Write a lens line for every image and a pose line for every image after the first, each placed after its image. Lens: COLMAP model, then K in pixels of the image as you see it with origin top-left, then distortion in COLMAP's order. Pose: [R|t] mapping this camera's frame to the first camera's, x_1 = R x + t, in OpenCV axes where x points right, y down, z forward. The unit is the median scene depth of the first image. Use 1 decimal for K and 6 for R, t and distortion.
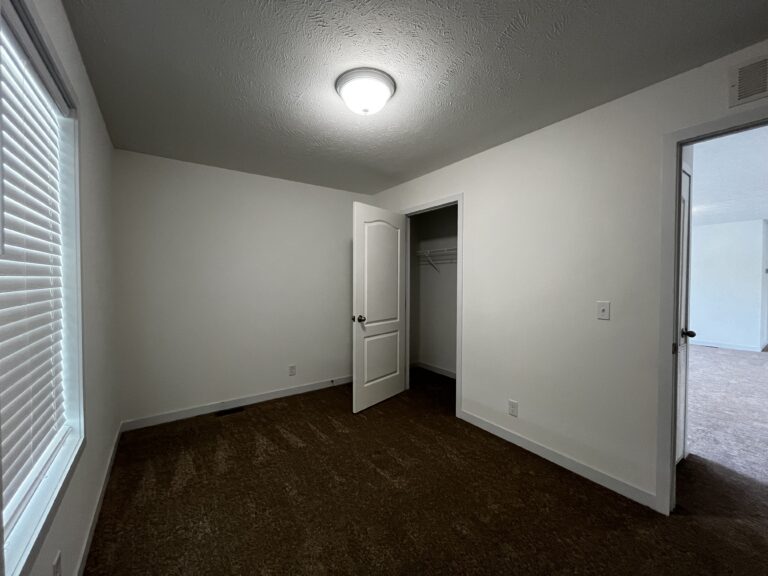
lens RADIAL K [[307.6, 0, 378.9], [0, 307.6, 286.3], [0, 0, 1]] dist [-0.001252, -0.000479]
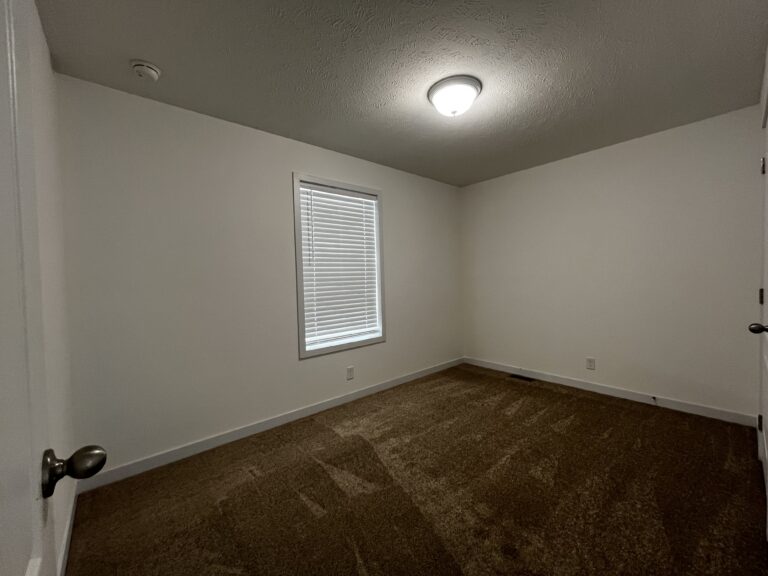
lens RADIAL K [[307.6, 0, 378.9], [0, 307.6, 286.3], [0, 0, 1]] dist [-0.001252, -0.000479]
pose [[0.097156, 0.024349, -0.994971, 0.740635], [0.006887, 0.999660, 0.025136, 0.029215], [0.995245, -0.009295, 0.096956, 0.411802]]
